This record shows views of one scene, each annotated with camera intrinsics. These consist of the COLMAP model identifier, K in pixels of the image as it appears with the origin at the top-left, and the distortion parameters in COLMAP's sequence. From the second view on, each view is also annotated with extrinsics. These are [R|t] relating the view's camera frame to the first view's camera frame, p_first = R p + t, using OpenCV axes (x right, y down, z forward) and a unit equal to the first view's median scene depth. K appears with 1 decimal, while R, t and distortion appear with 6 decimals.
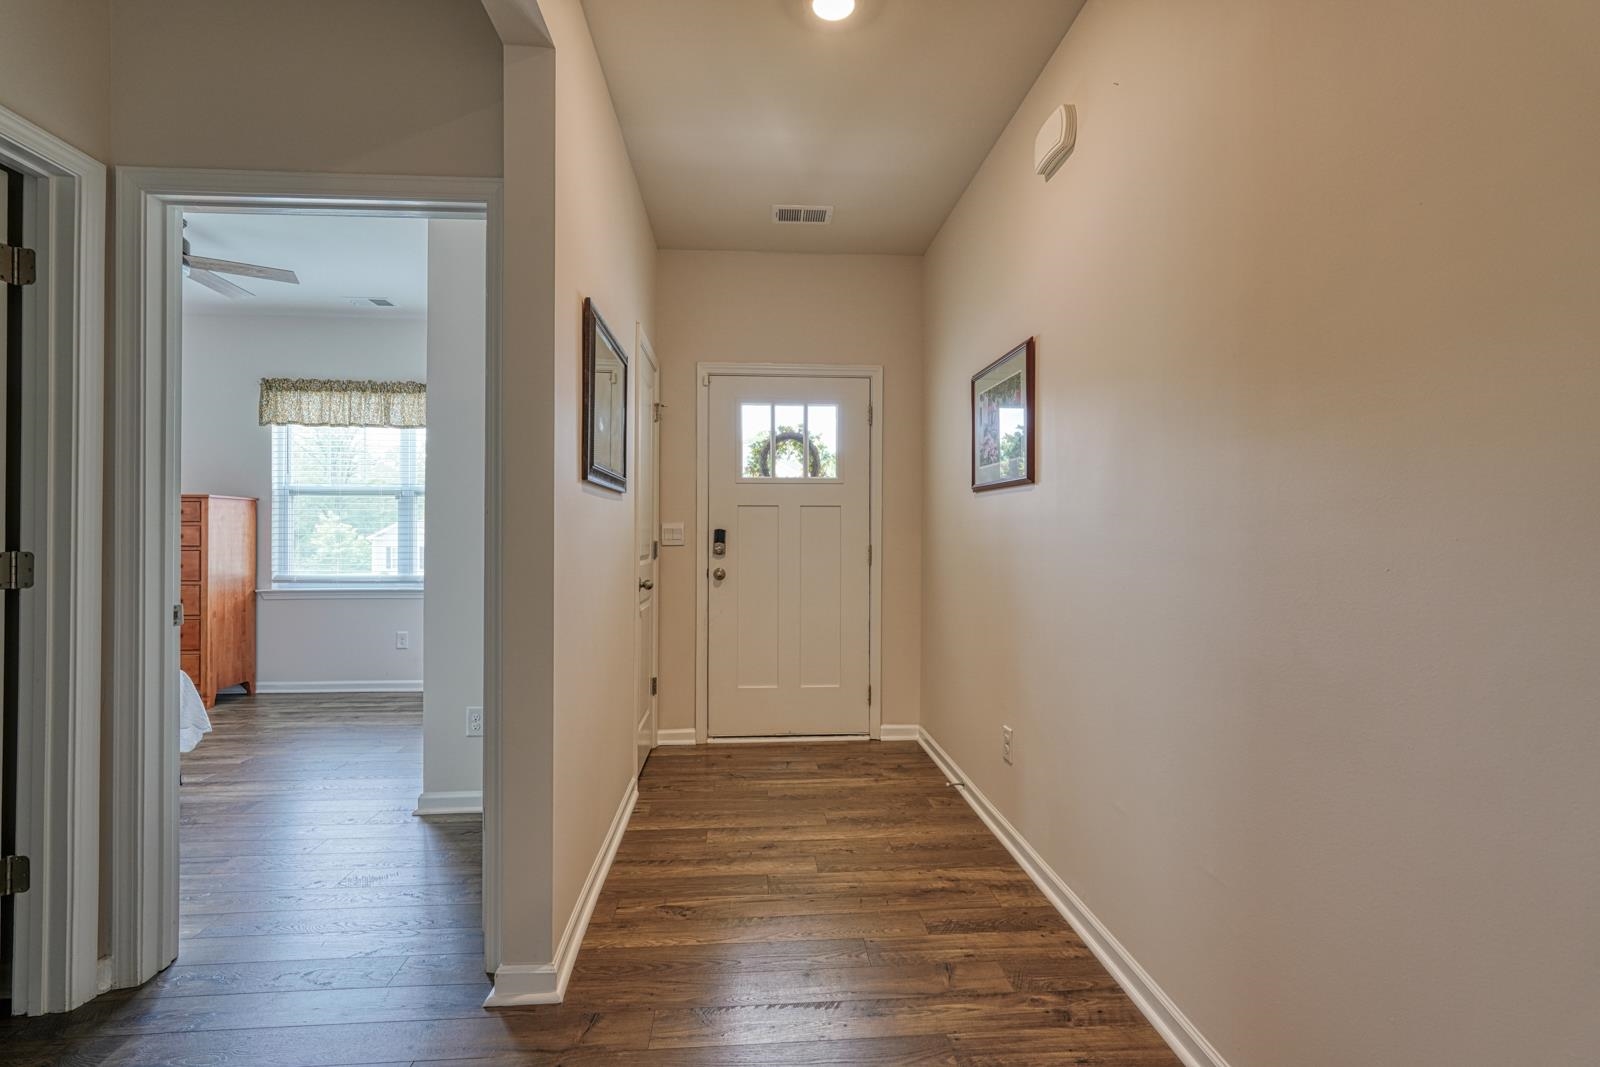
lens RADIAL K [[697.0, 0, 808.9], [0, 697.0, 532.7], [0, 0, 1]] dist [-0.015251, 0.000195]
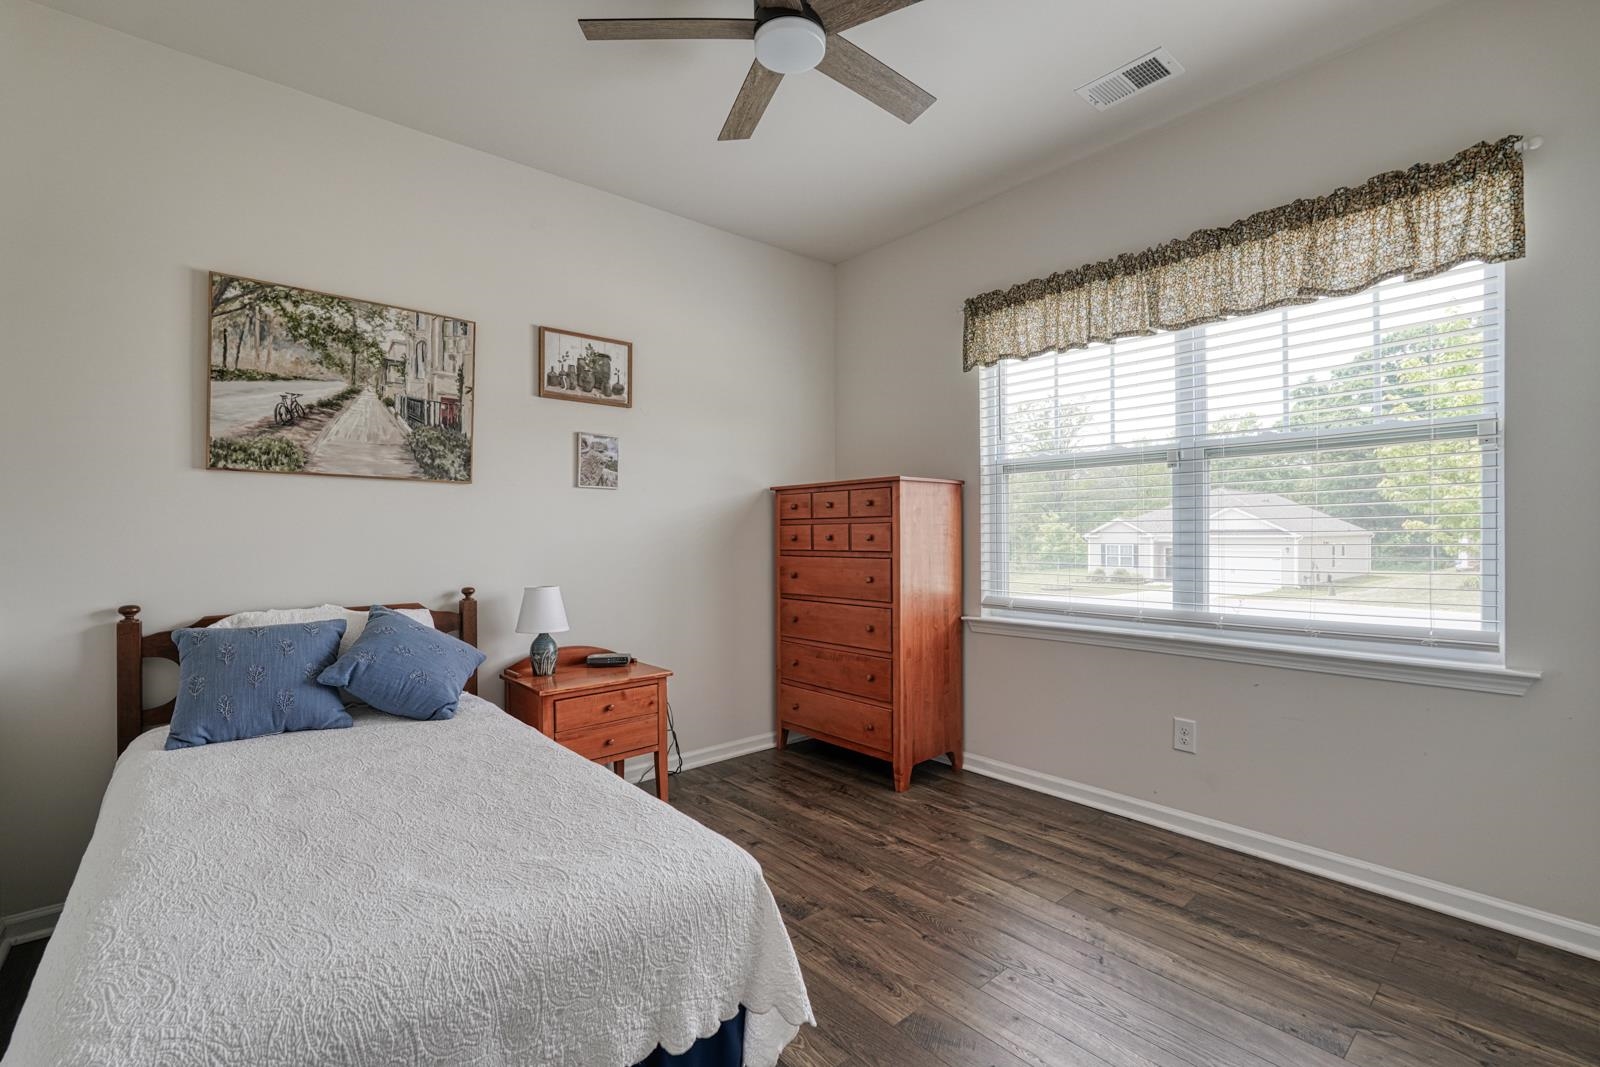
lens RADIAL K [[697.0, 0, 793.3], [0, 697.0, 532.7], [0, 0, 1]] dist [-0.015251, 0.000195]
pose [[0.574149, -0.005688, -0.818731, -0.337083], [0.008569, 0.999963, -0.000937, 0.000144], [0.818706, -0.006478, 0.574176, 0.472836]]
